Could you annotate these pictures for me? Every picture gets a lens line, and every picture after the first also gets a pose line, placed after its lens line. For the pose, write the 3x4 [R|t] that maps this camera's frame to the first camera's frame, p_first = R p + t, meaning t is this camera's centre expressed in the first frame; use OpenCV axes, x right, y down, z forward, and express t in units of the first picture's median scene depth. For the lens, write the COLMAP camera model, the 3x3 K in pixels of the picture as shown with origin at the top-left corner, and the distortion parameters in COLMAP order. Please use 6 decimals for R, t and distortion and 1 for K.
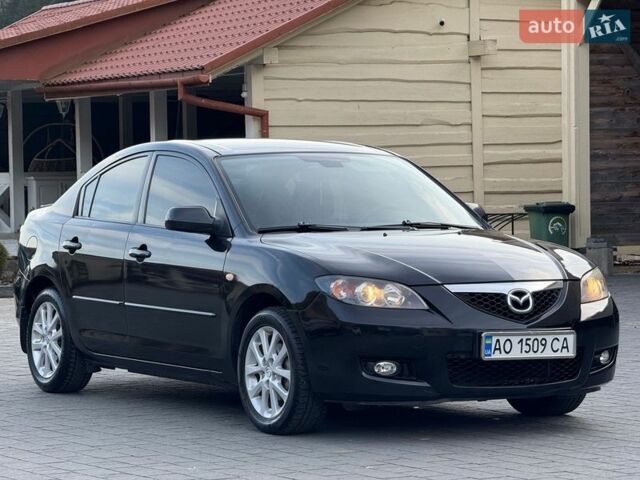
lens RADIAL K [[2235.3, 0, 320.9], [0, 2235.3, 239.6], [0, 0, 1]] dist [0.248891, 0.000000]
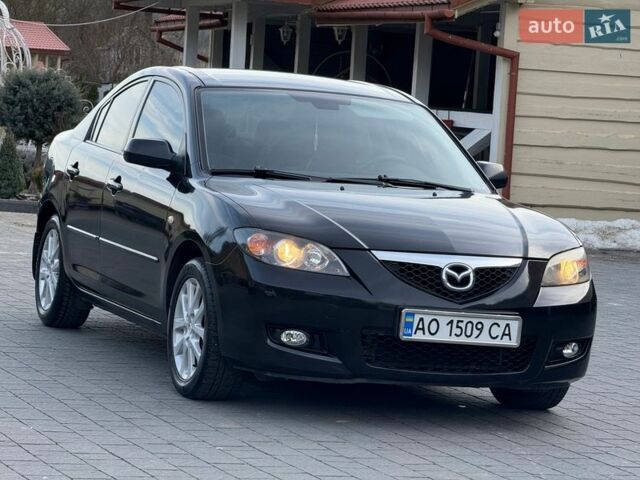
lens RADIAL K [[2235.3, 0, 318.7], [0, 2235.3, 239.9], [0, 0, 1]] dist [0.248891, 0.000000]
pose [[0.979809, 0.094108, -0.176404, 0.178492], [-0.089148, 0.995373, 0.035852, -0.012917], [0.178961, -0.019402, 0.983665, 0.120175]]
